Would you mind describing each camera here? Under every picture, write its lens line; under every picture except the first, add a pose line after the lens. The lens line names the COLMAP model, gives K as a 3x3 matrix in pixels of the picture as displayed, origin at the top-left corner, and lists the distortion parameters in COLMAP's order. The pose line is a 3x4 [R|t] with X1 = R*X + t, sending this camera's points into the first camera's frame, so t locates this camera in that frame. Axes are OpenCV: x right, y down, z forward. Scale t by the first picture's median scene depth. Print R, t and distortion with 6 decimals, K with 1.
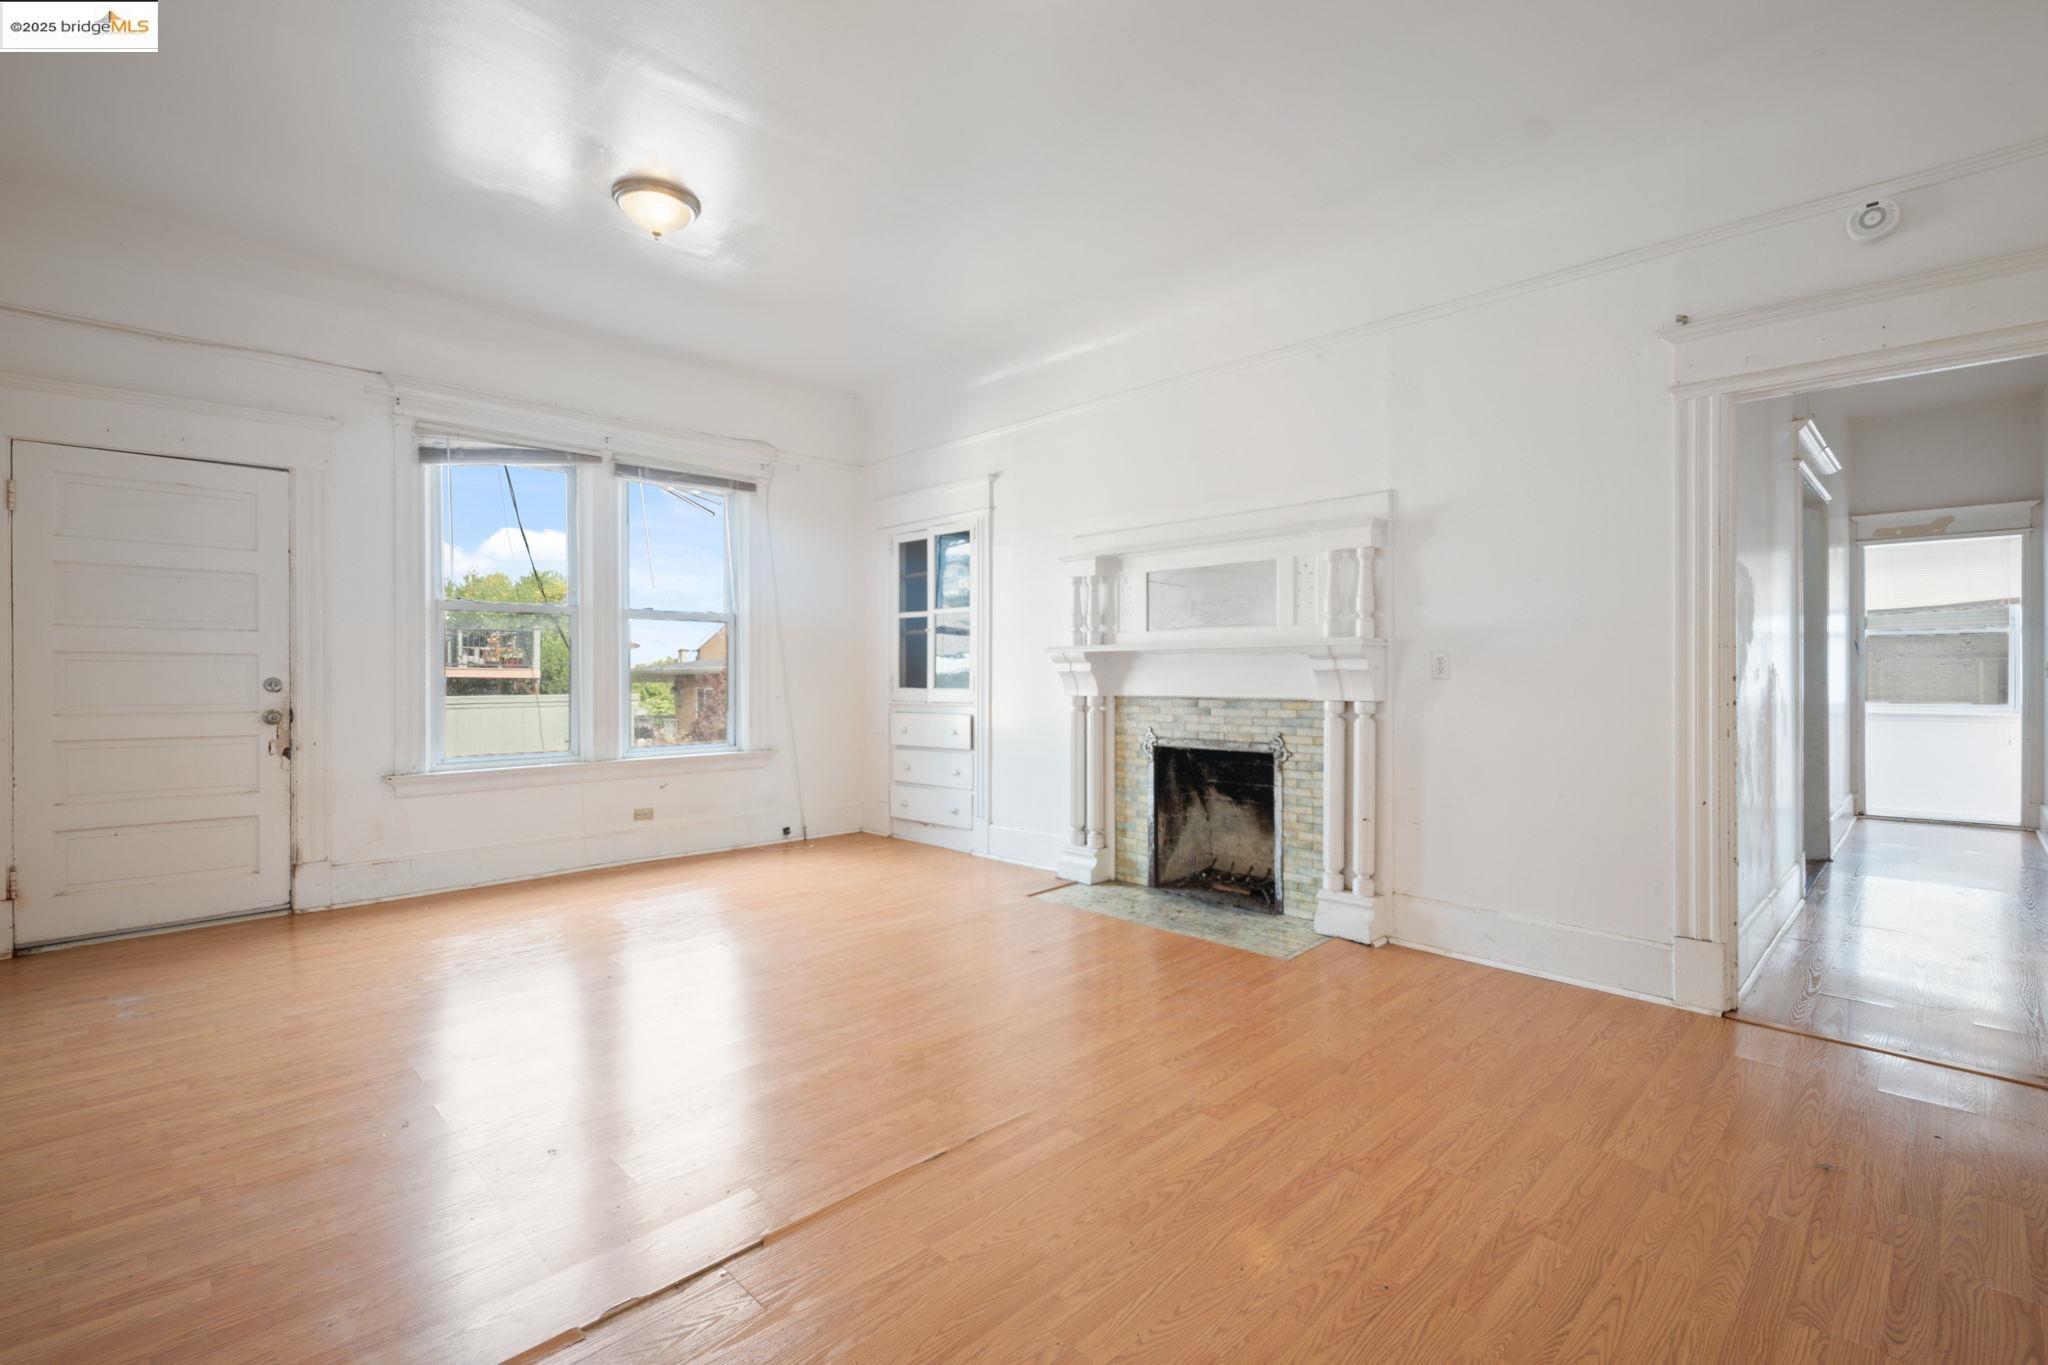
lens RADIAL K [[926.5, 0, 1020.3], [0, 926.5, 668.9], [0, 0, 1]] dist [0.008600, -0.000091]
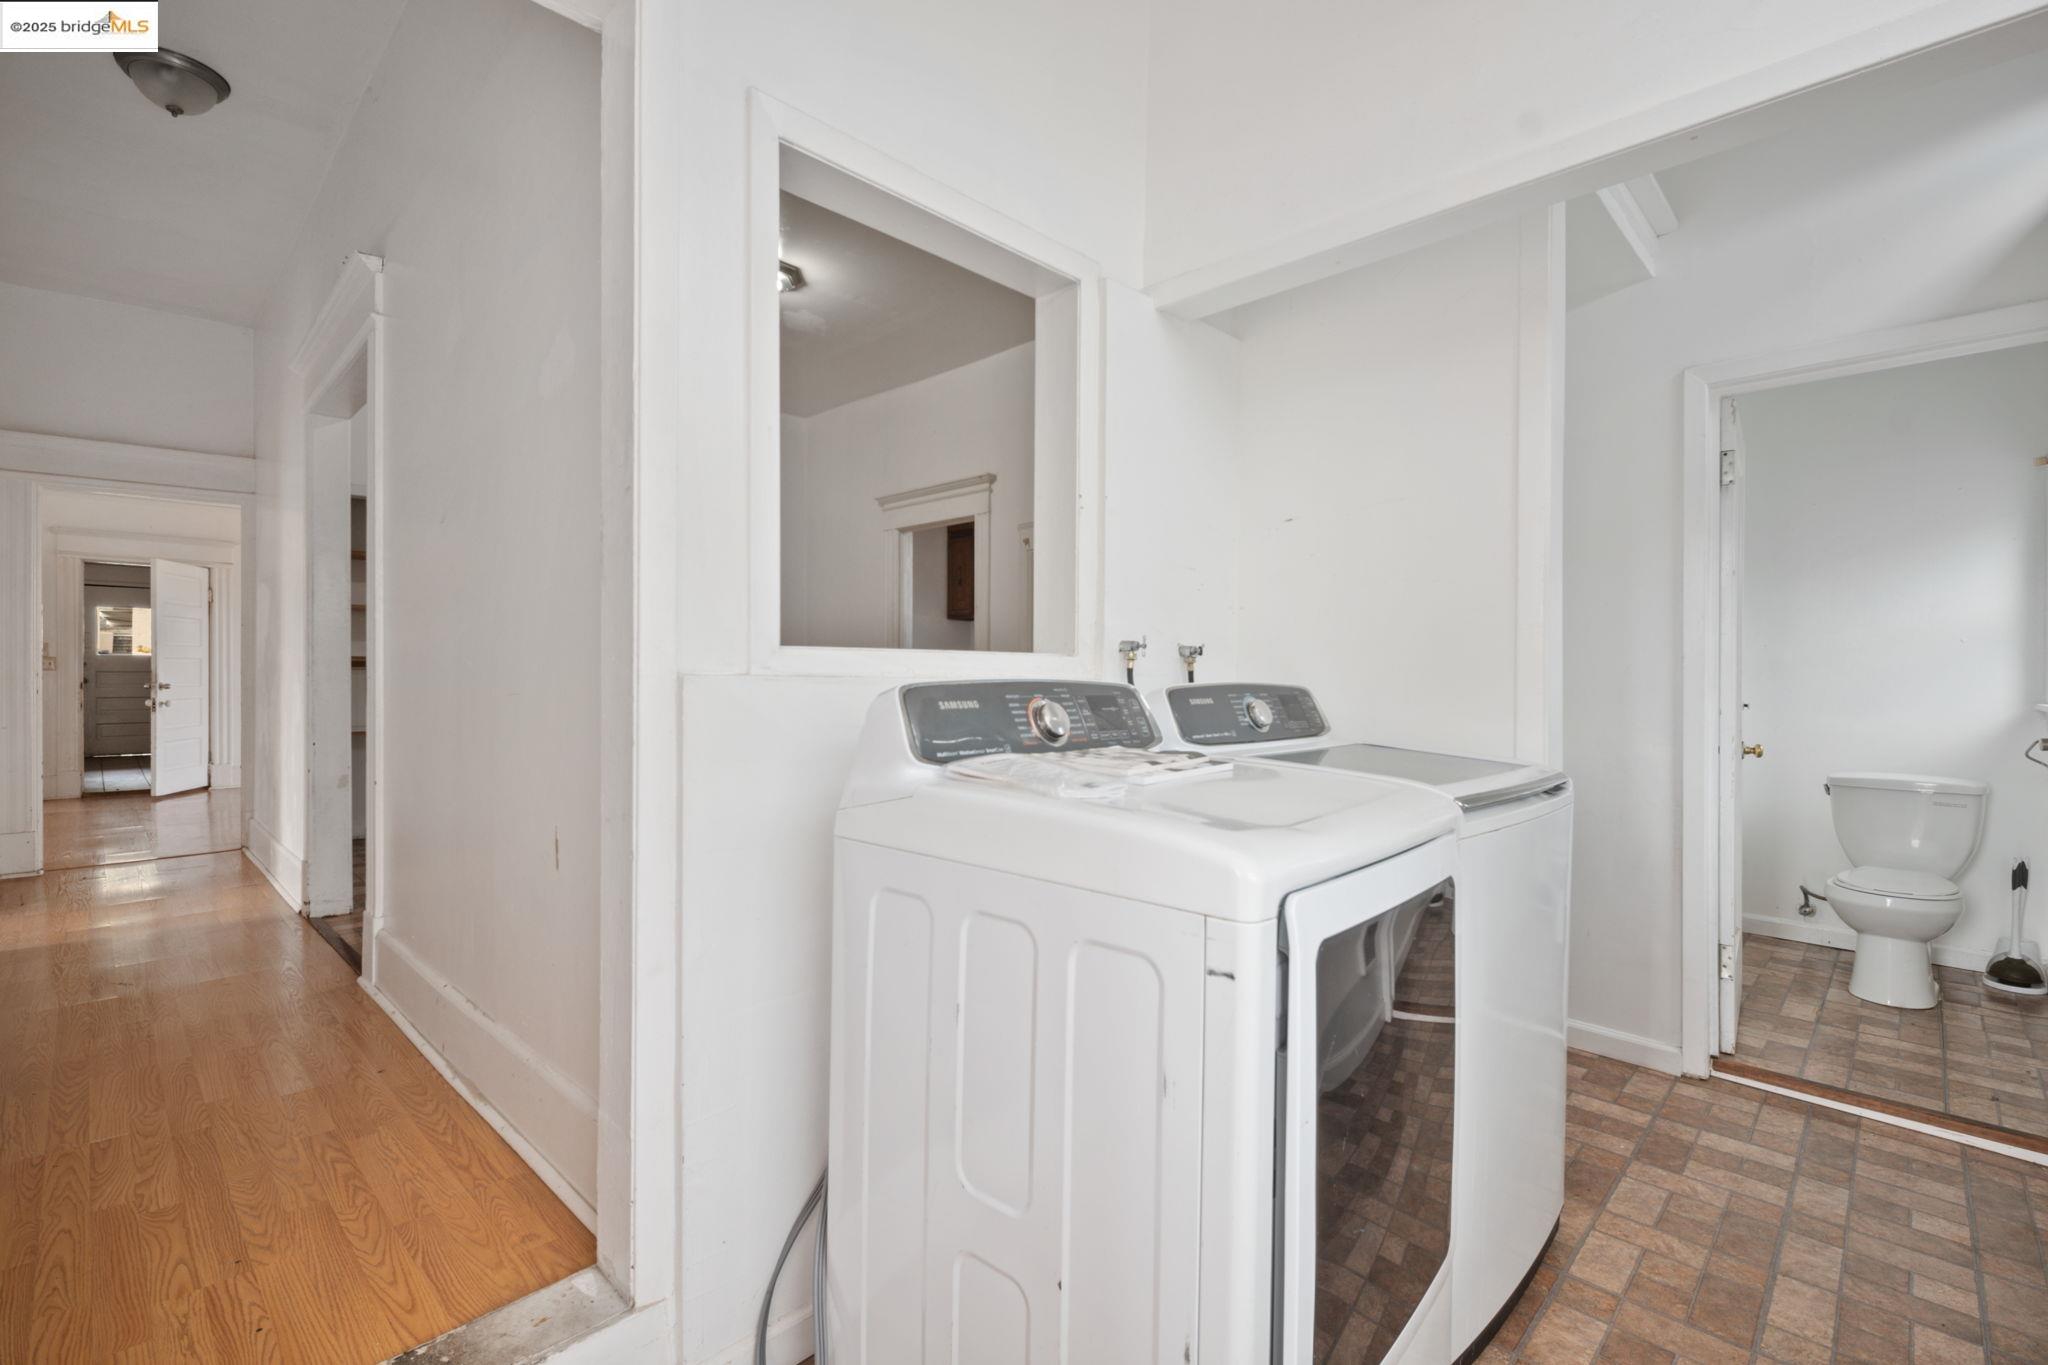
lens RADIAL K [[926.5, 0, 1020.3], [0, 926.5, 668.9], [0, 0, 1]] dist [0.008600, -0.000091]
pose [[0.014122, 0.001407, -0.999899, 1.628237], [-0.006419, 0.999979, 0.001317, 0.070973], [0.999880, 0.006400, 0.014131, 1.662508]]
